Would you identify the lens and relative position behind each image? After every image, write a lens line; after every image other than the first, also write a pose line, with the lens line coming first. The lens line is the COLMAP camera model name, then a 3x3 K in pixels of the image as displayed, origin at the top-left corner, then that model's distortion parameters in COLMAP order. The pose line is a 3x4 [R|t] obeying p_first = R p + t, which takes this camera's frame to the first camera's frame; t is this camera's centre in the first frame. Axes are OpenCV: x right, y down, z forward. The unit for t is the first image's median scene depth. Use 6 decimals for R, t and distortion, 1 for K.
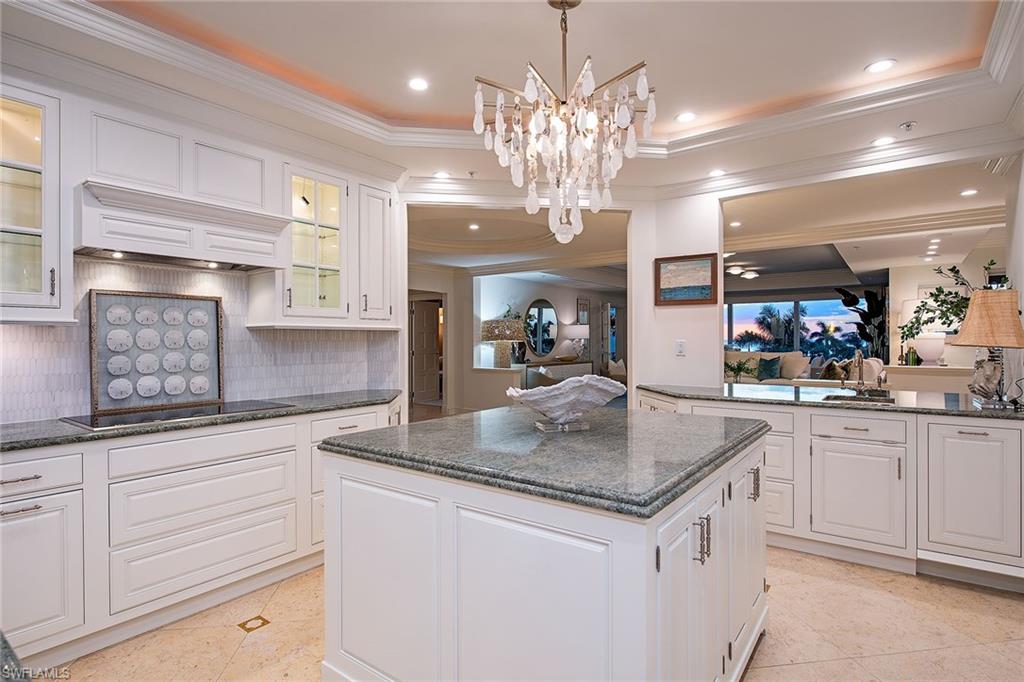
lens RADIAL K [[521.4, 0, 509.3], [0, 521.4, 341.8], [0, 0, 1]] dist [-0.007704, -0.000557]
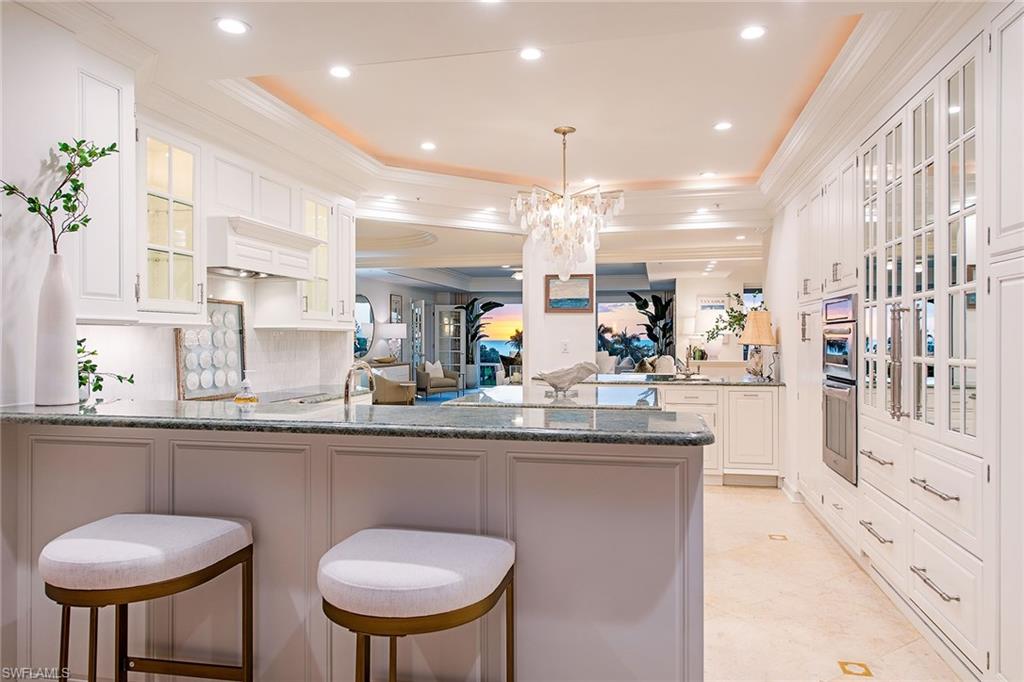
lens RADIAL K [[663.5, 0, 512.9], [0, 663.5, 340.1], [0, 0, 1]] dist [0.002885, -0.003102]
pose [[0.910091, 0.002601, 0.414400, -0.453906], [-0.001299, 0.999993, -0.003425, 0.001901], [-0.414406, 0.002579, 0.910089, -0.417917]]
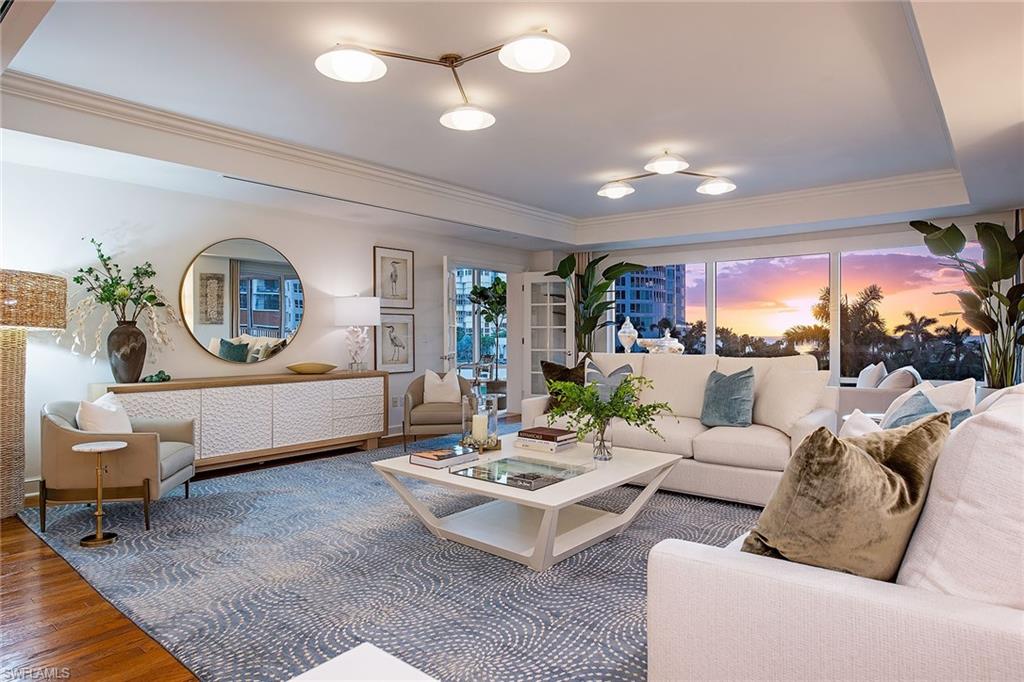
lens RADIAL K [[596.6, 0, 513.7], [0, 596.6, 336.8], [0, 0, 1]] dist [-0.002553, -0.000397]
pose [[0.998747, -0.000914, -0.050041, 0.857482], [0.000773, 0.999996, -0.002829, 0.014347], [0.050043, 0.002787, 0.998743, 1.292300]]
